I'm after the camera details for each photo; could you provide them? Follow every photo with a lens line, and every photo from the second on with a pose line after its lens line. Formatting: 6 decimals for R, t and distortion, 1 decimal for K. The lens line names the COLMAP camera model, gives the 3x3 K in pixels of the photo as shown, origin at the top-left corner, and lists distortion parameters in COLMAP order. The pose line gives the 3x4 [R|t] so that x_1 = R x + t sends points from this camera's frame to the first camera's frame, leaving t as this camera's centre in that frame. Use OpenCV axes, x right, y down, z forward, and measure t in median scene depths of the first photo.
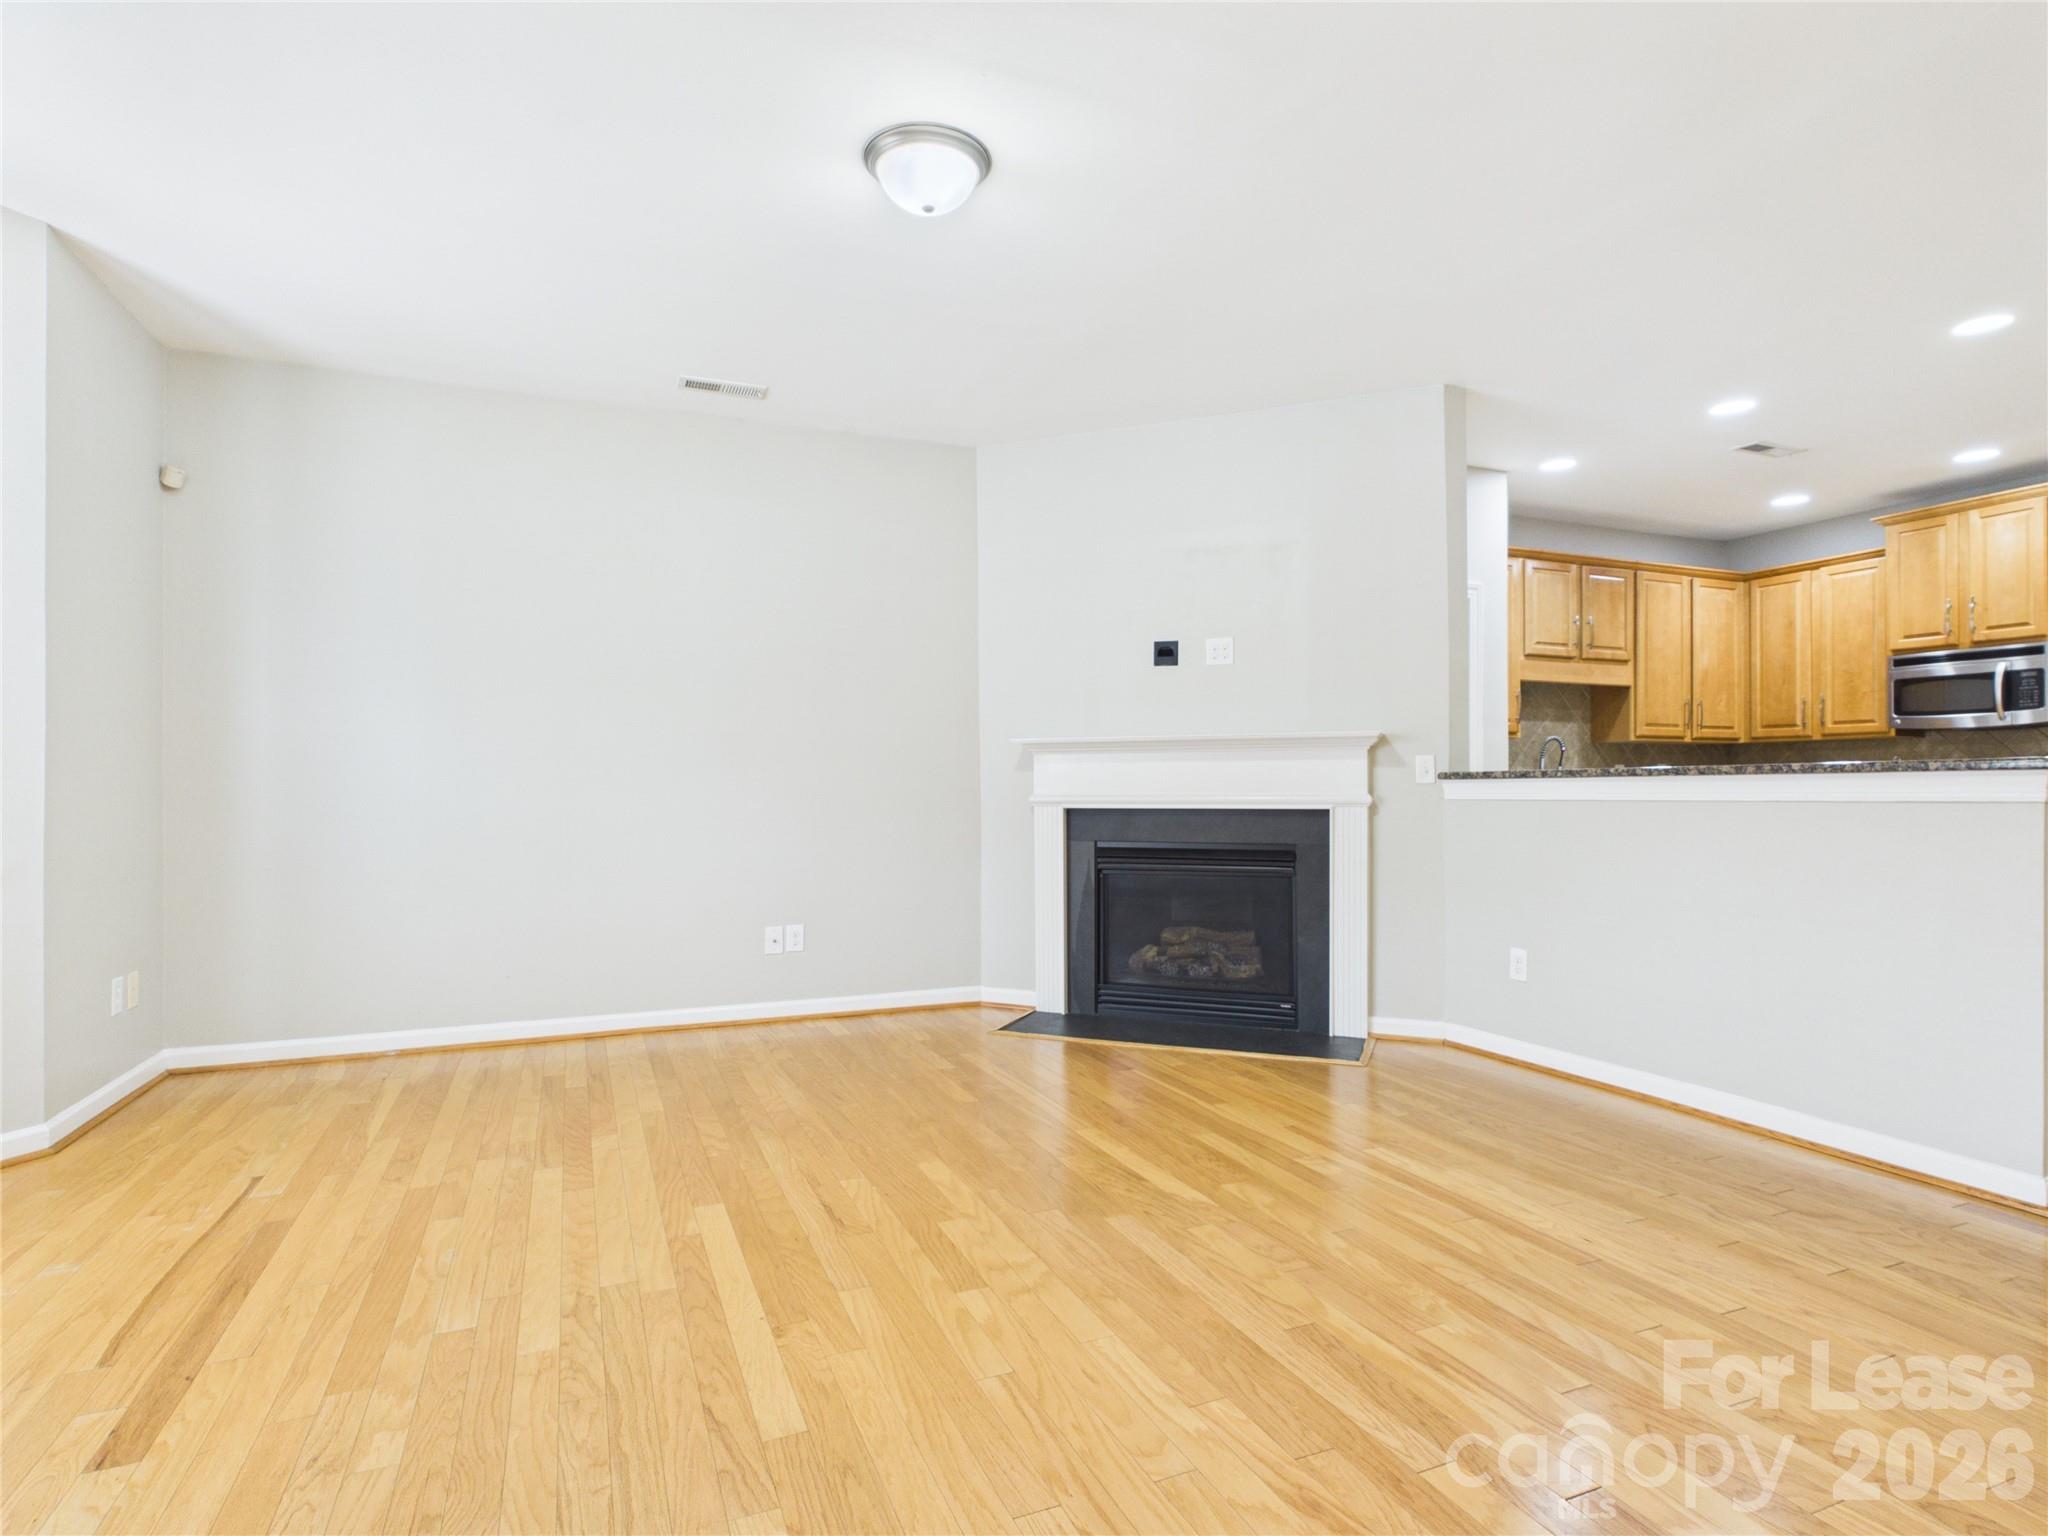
lens RADIAL K [[1080.0, 0, 1017.0], [0, 1080.0, 781.4], [0, 0, 1]] dist [0.001764, -0.001012]
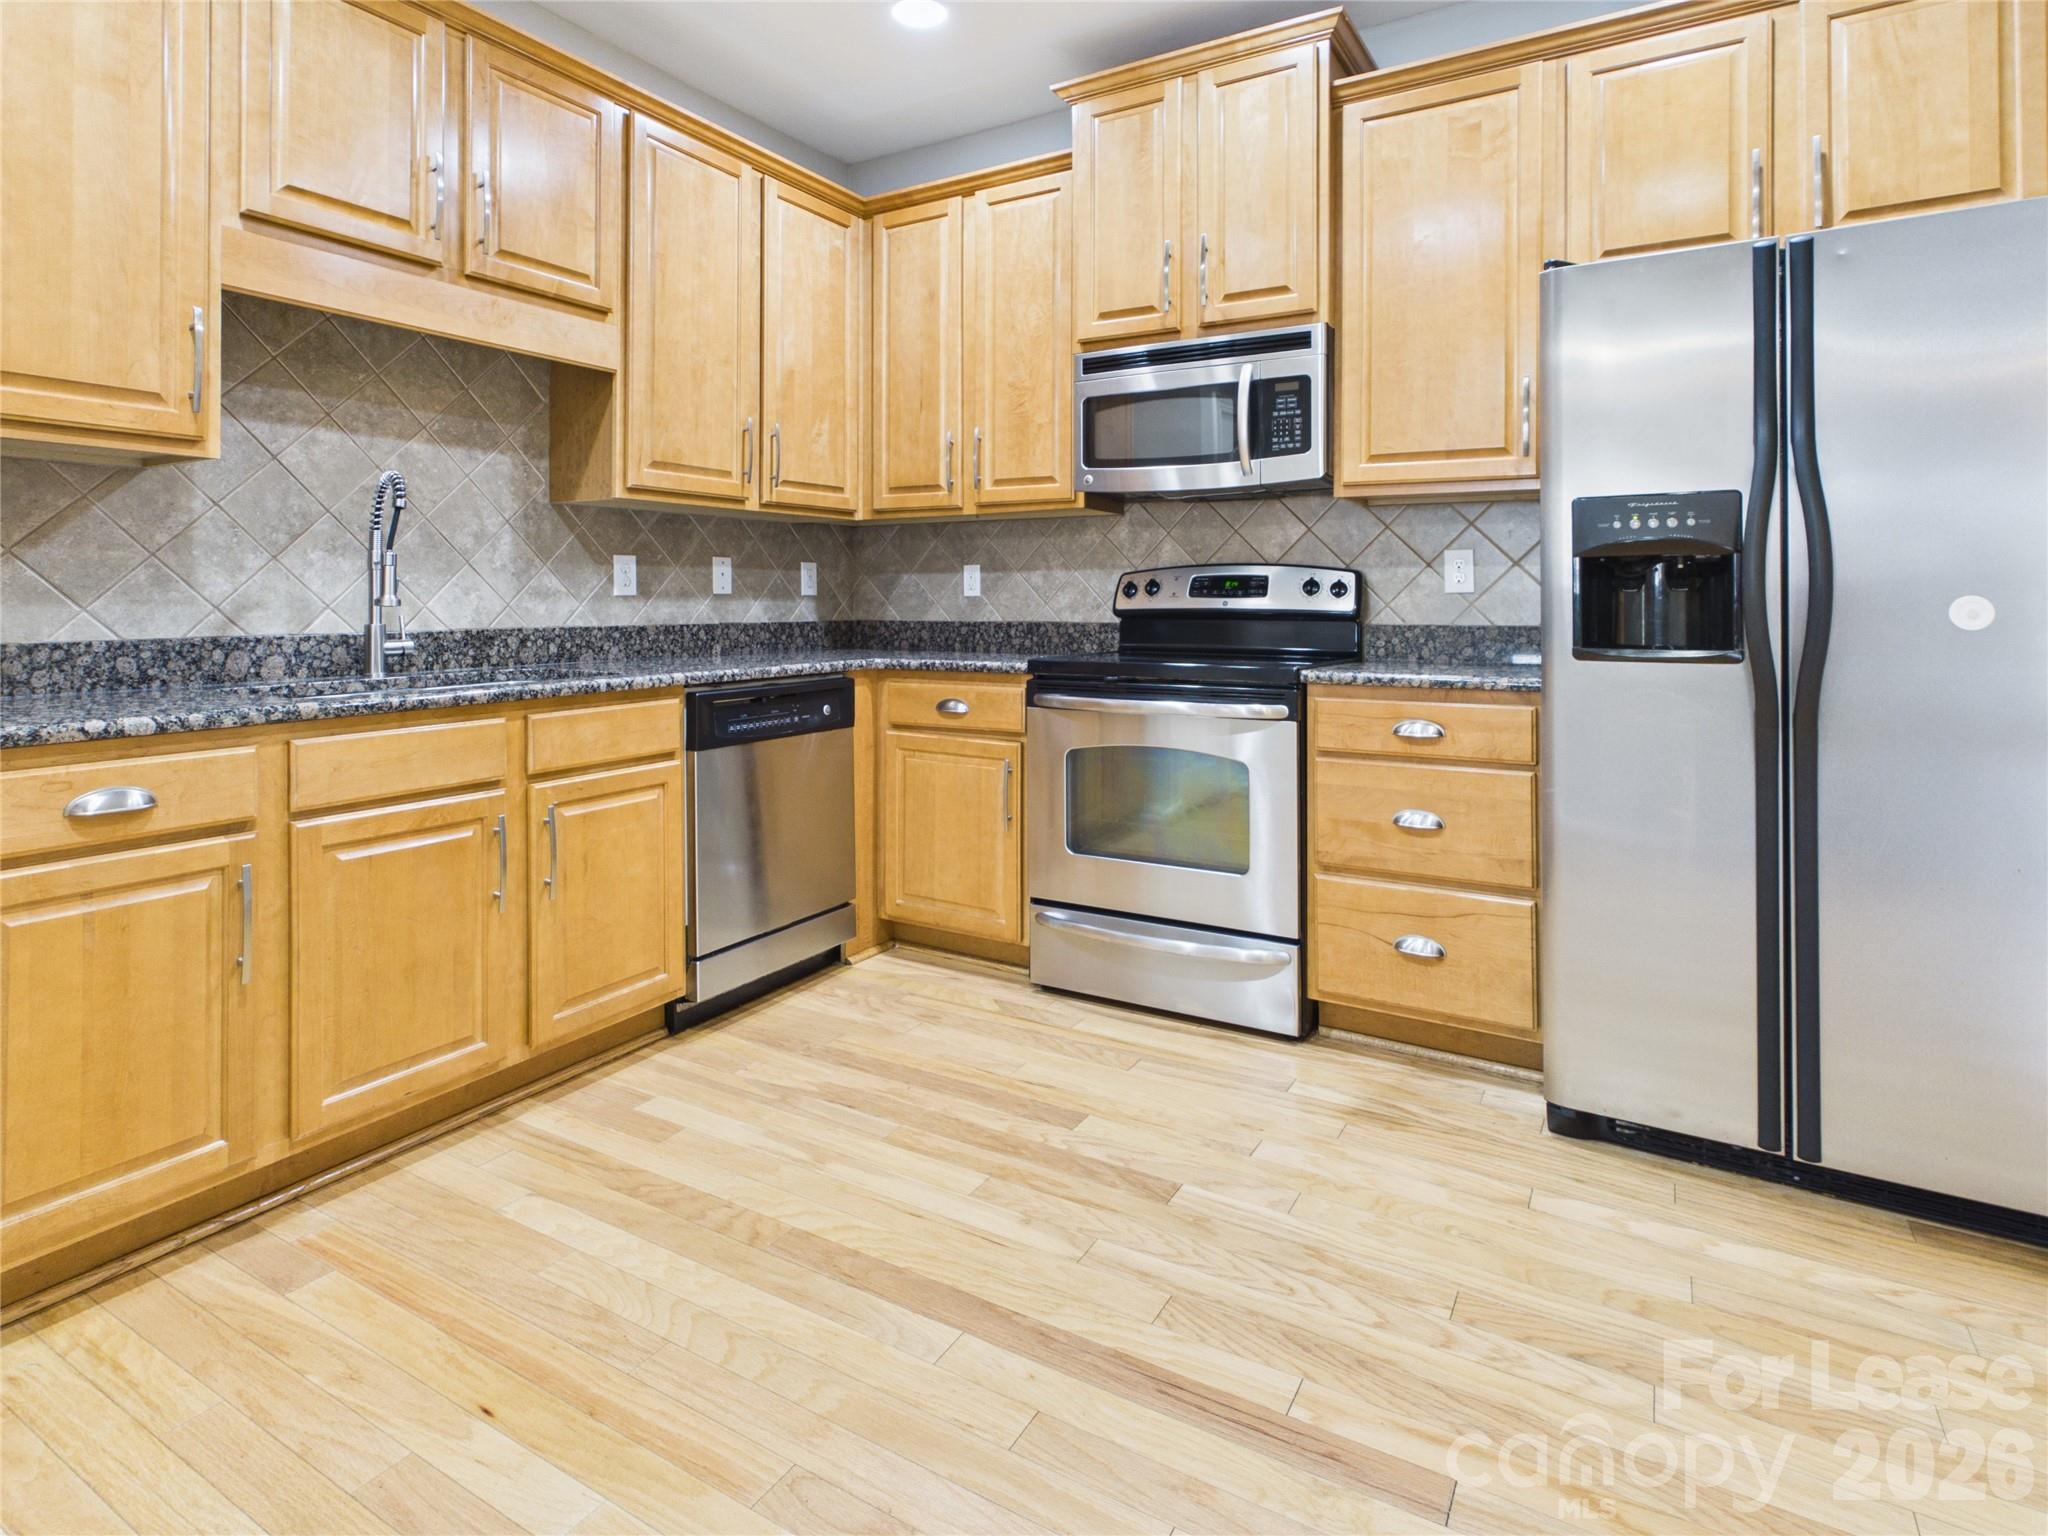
lens RADIAL K [[1080.0, 0, 1019.2], [0, 1080.0, 586.5], [0, 0, 1]] dist [0.001764, -0.001012]
pose [[0.805148, 0.008165, 0.593018, 0.442765], [-0.005277, 0.999964, -0.006603, 0.000208], [-0.593050, 0.002188, 0.805162, 0.554877]]
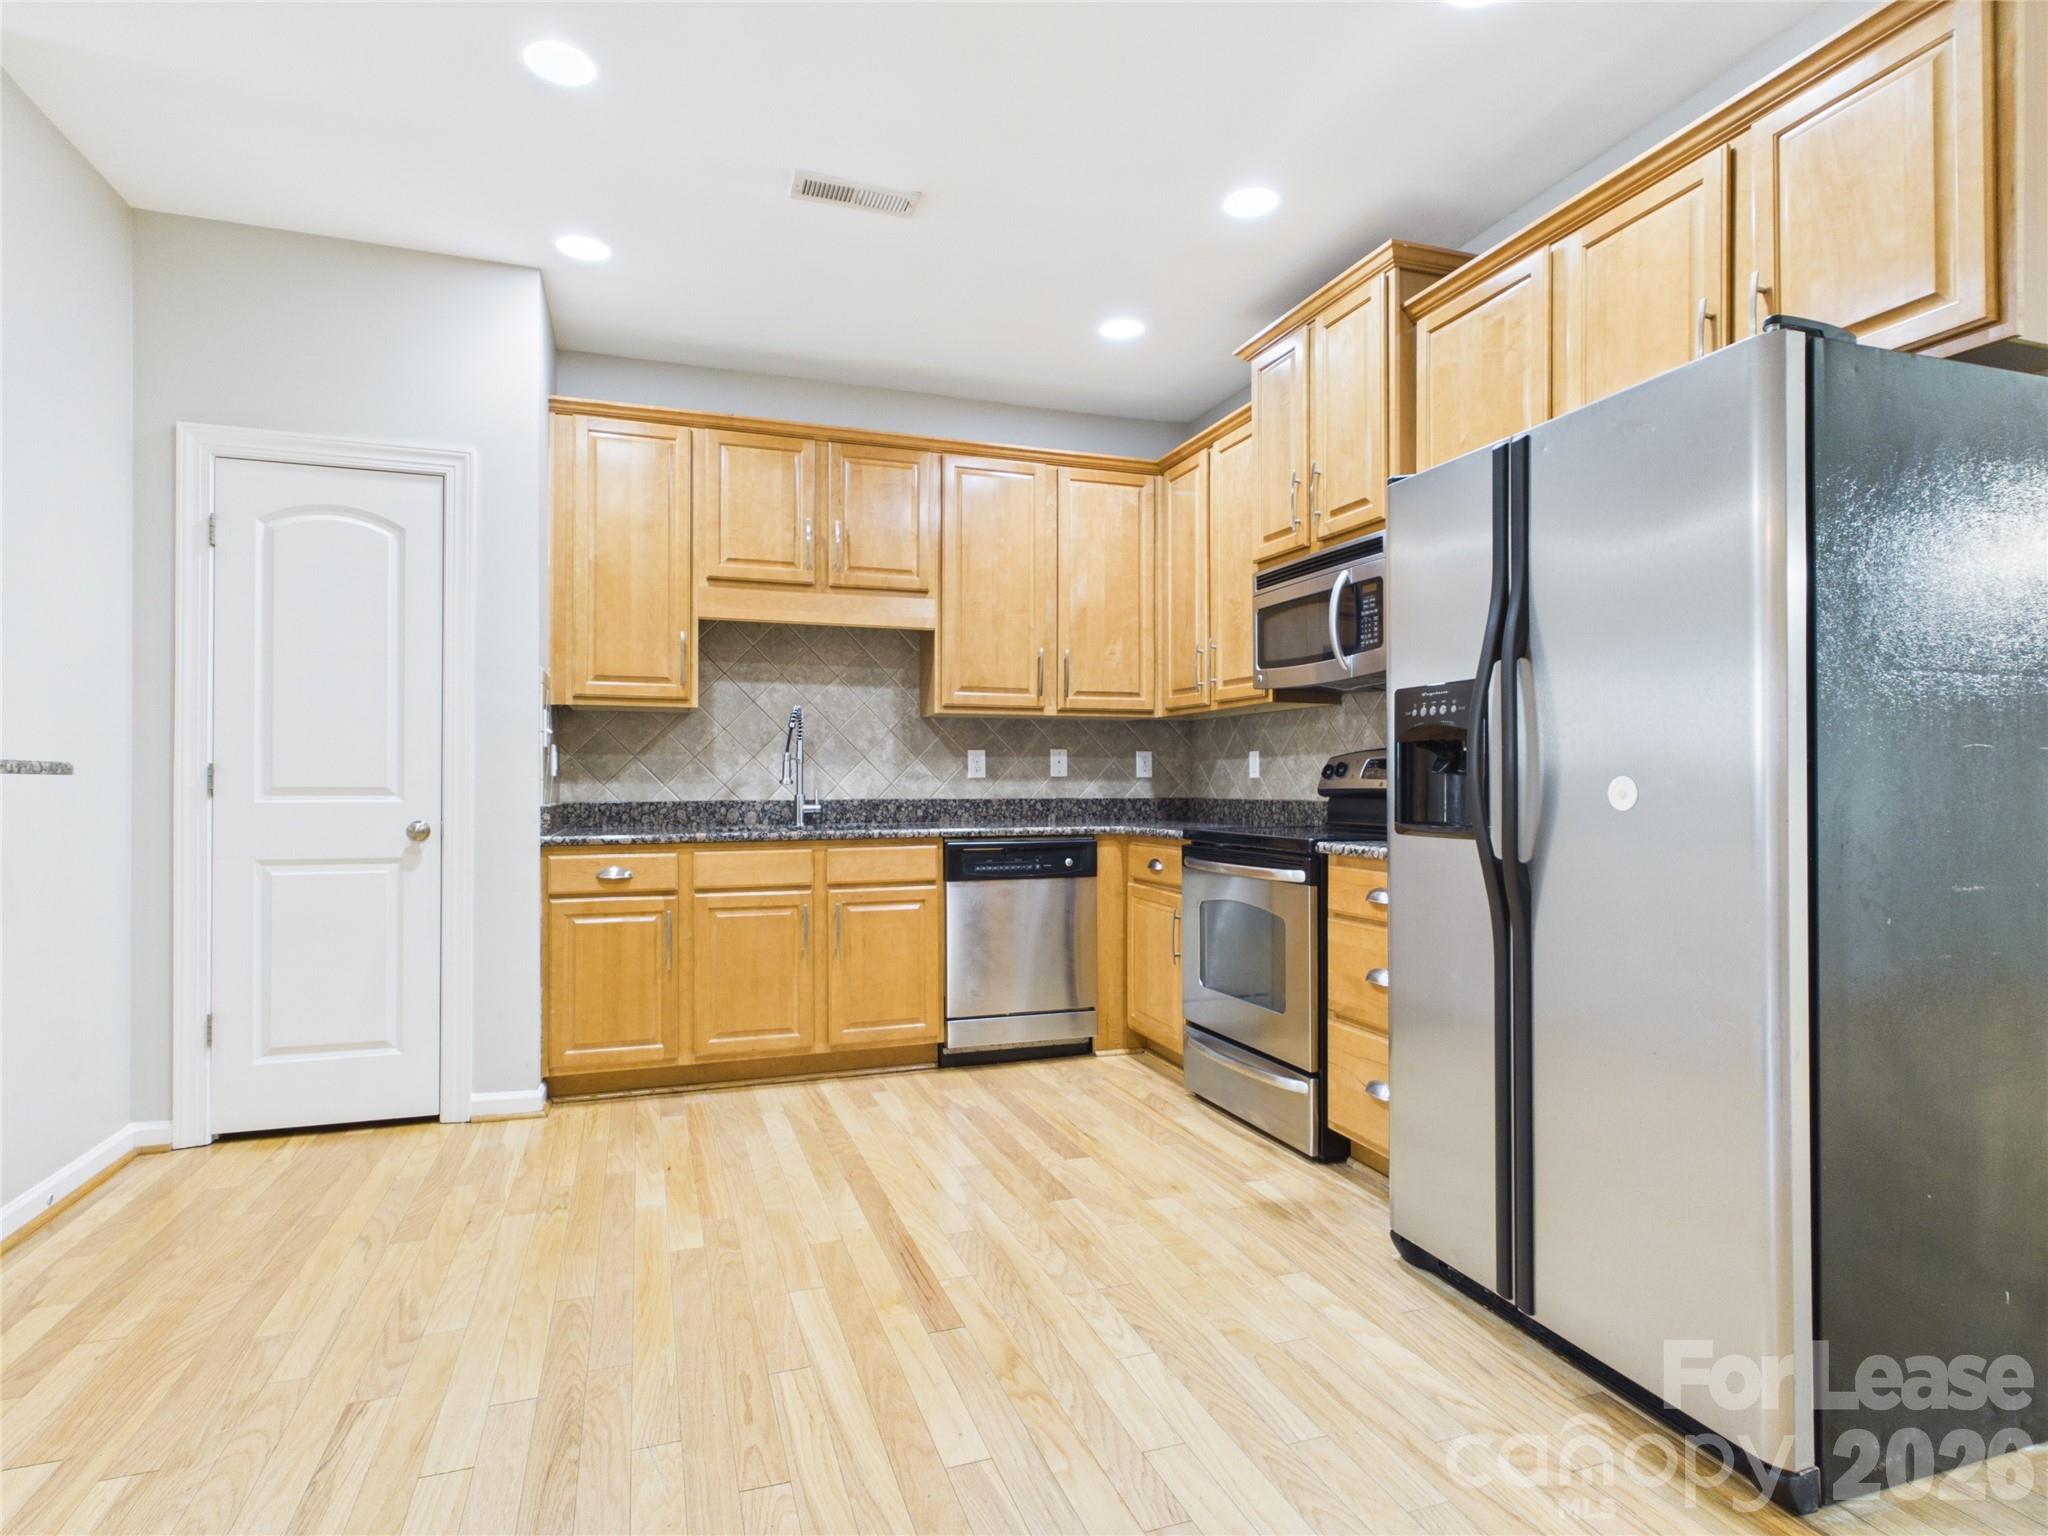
lens RADIAL K [[1080.0, 0, 1016.3], [0, 1080.0, 771.4], [0, 0, 1]] dist [0.001764, -0.001012]
pose [[0.997970, 0.000922, -0.063687, 0.660893], [-0.001027, 0.999998, -0.001614, -0.001145], [0.063685, 0.001676, 0.997969, 0.349734]]
